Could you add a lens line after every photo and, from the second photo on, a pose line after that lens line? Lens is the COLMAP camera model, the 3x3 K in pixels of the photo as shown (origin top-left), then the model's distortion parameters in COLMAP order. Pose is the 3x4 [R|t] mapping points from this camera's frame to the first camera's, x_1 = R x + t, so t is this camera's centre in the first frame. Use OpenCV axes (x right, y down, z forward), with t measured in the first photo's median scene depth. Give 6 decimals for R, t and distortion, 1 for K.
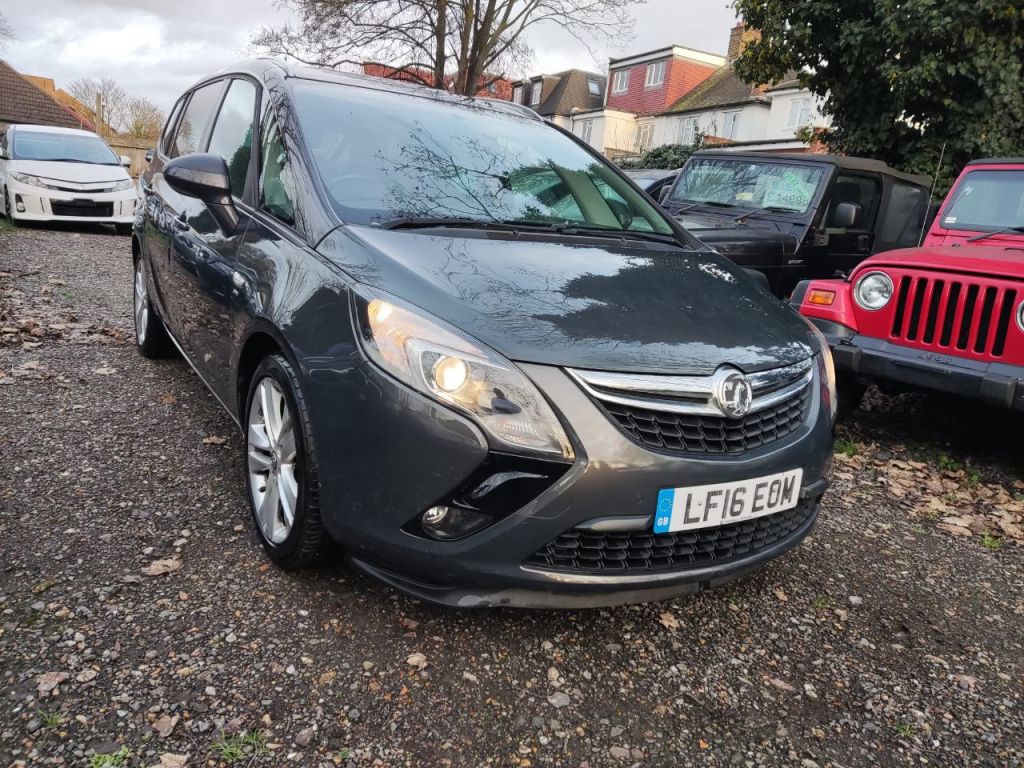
lens RADIAL K [[752.3, 0, 508.6], [0, 752.3, 386.0], [0, 0, 1]] dist [0.090786, -0.102106]
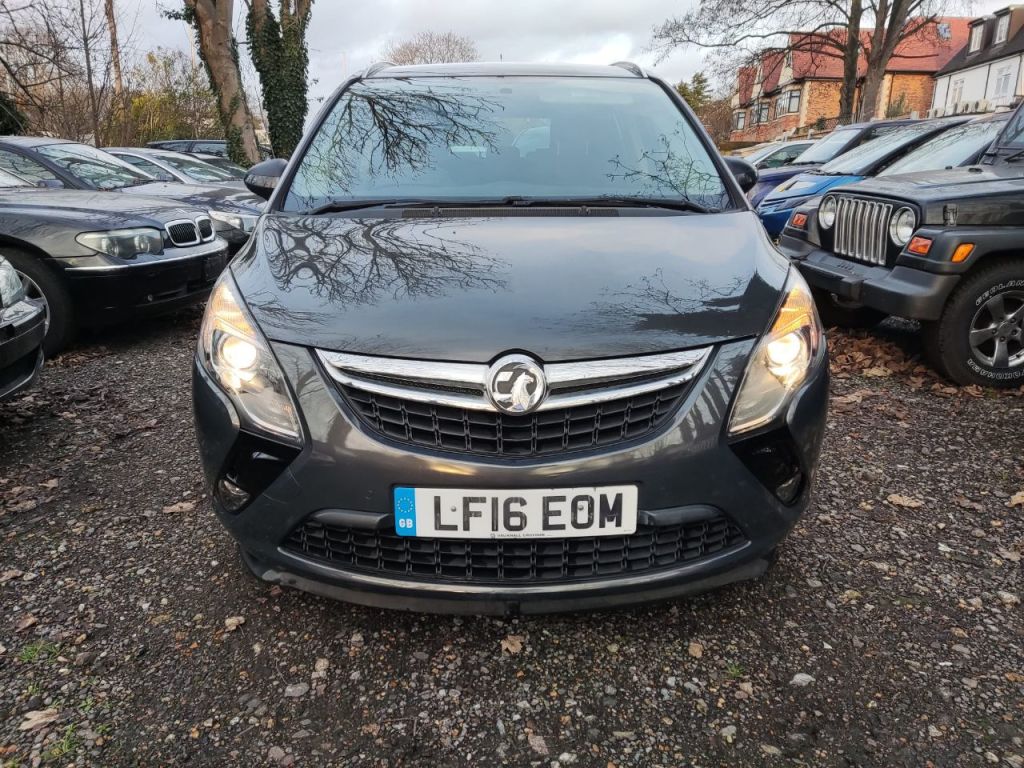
lens RADIAL K [[752.3, 0, 510.2], [0, 752.3, 381.3], [0, 0, 1]] dist [0.090786, -0.102106]
pose [[0.853436, 0.045661, -0.519194, 0.704979], [-0.039959, 0.998955, 0.022170, -0.012840], [0.519664, 0.001826, 0.854369, 0.274444]]
